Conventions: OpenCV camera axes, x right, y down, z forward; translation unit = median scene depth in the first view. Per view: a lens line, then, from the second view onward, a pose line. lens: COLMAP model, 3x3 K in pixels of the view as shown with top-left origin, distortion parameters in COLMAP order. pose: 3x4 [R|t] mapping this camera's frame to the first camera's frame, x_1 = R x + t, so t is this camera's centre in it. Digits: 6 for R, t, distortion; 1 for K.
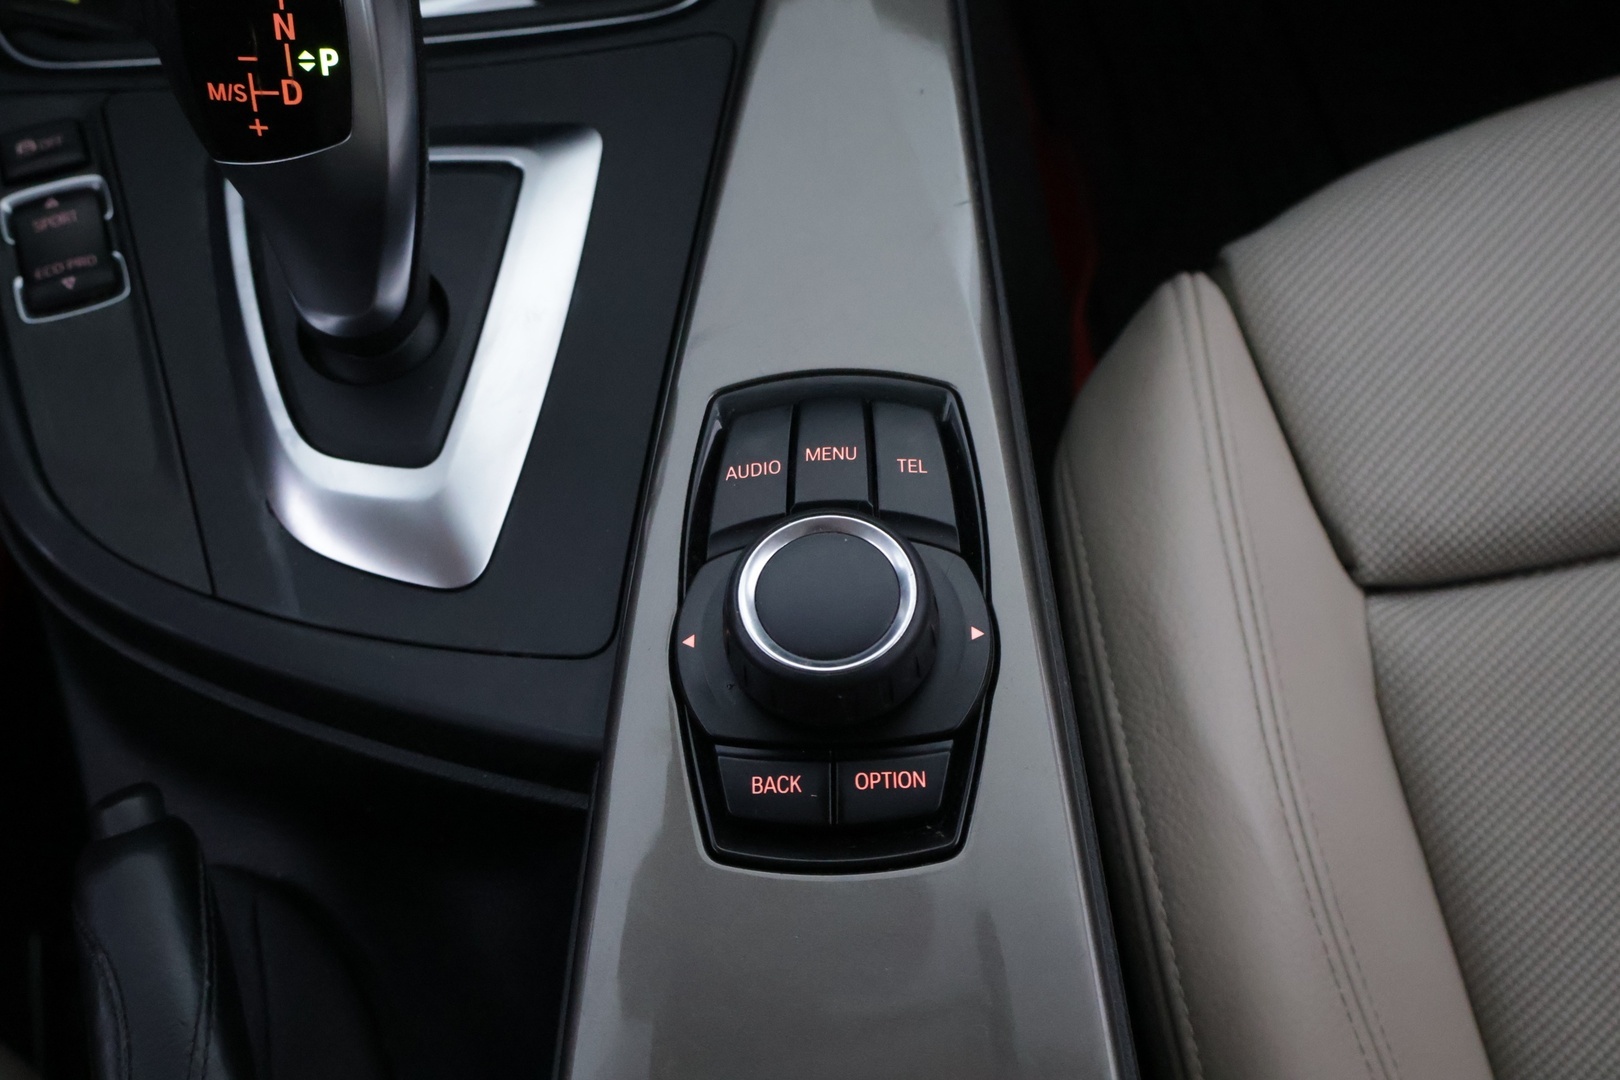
lens RADIAL K [[2140.5, 0, 810.0], [0, 2140.5, 540.0], [0, 0, 1]] dist [0.018875, 0.015235]
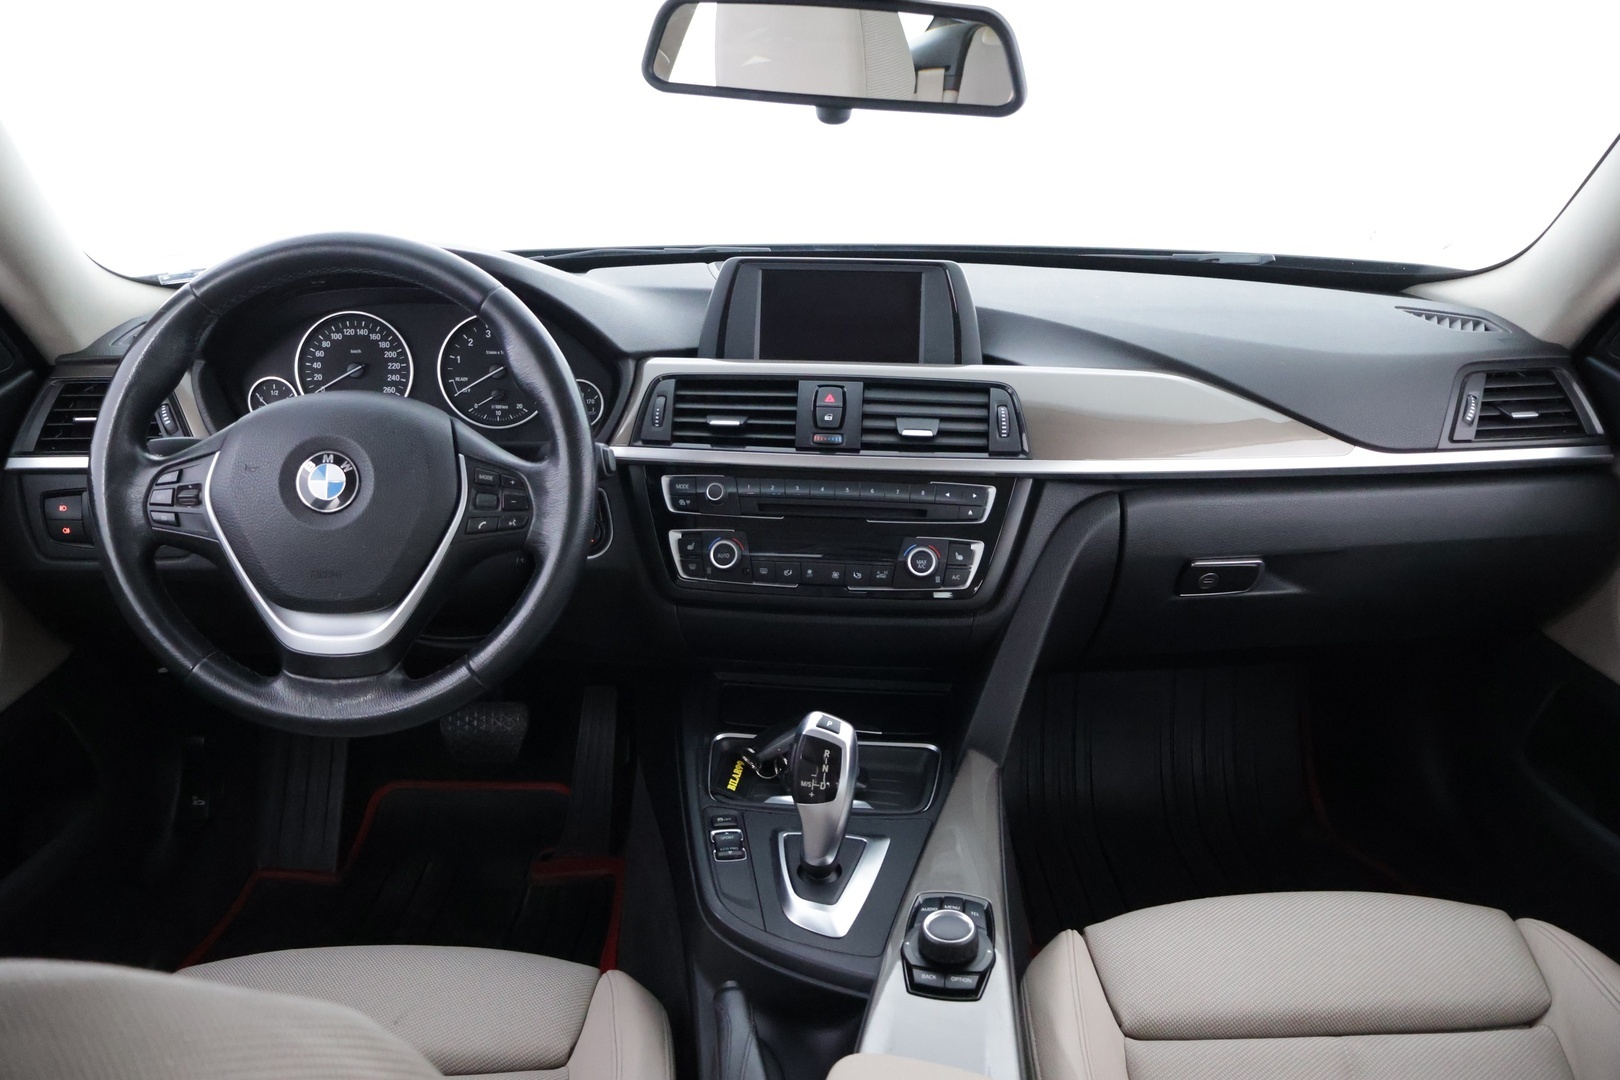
lens RADIAL K [[1351.0, 0, 810.0], [0, 1351.0, 540.0], [0, 0, 1]] dist [0.000508, -0.004955]
pose [[0.984658, 0.118061, -0.128490, -0.006889], [-0.171758, 0.785641, -0.594363, 0.881382], [0.030776, 0.607314, 0.793866, -1.177183]]
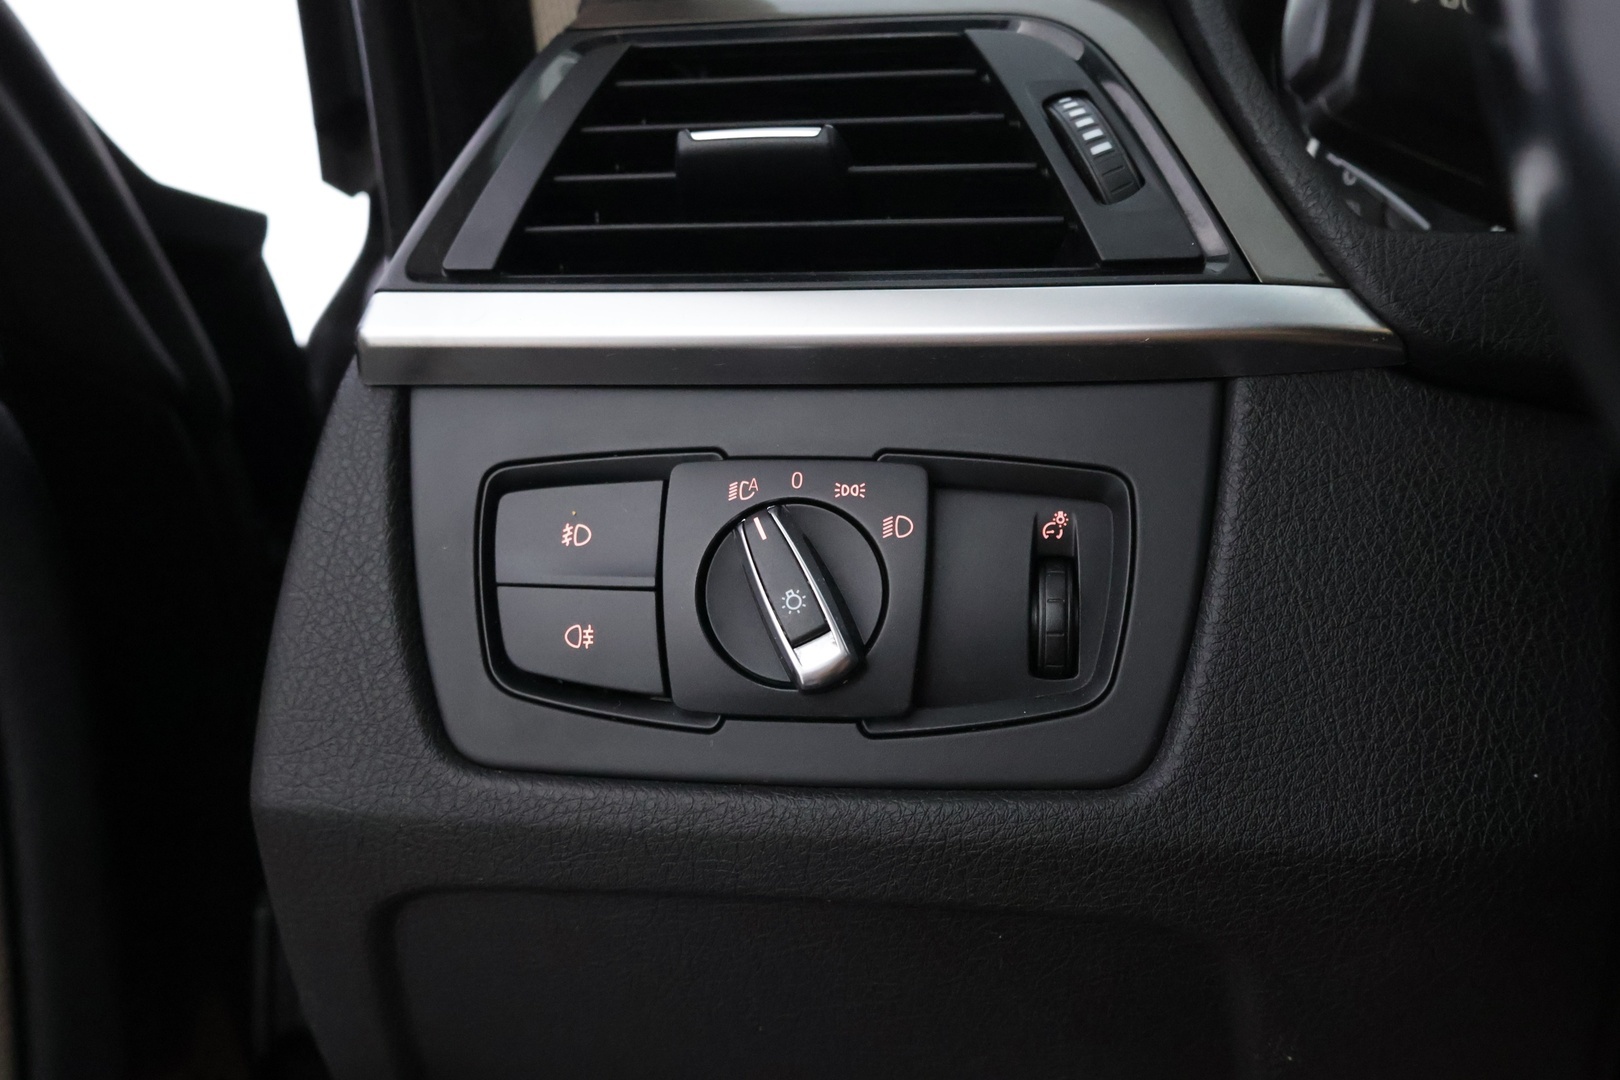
lens RADIAL K [[1572.7, 0, 810.0], [0, 1572.7, 540.0], [0, 0, 1]] dist [-0.012211, -0.001935]
pose [[0.950904, 0.098772, -0.293300, -1.593147], [-0.291776, 0.602094, -0.743202, -0.068177], [0.103187, 0.792292, 0.601353, 0.545735]]
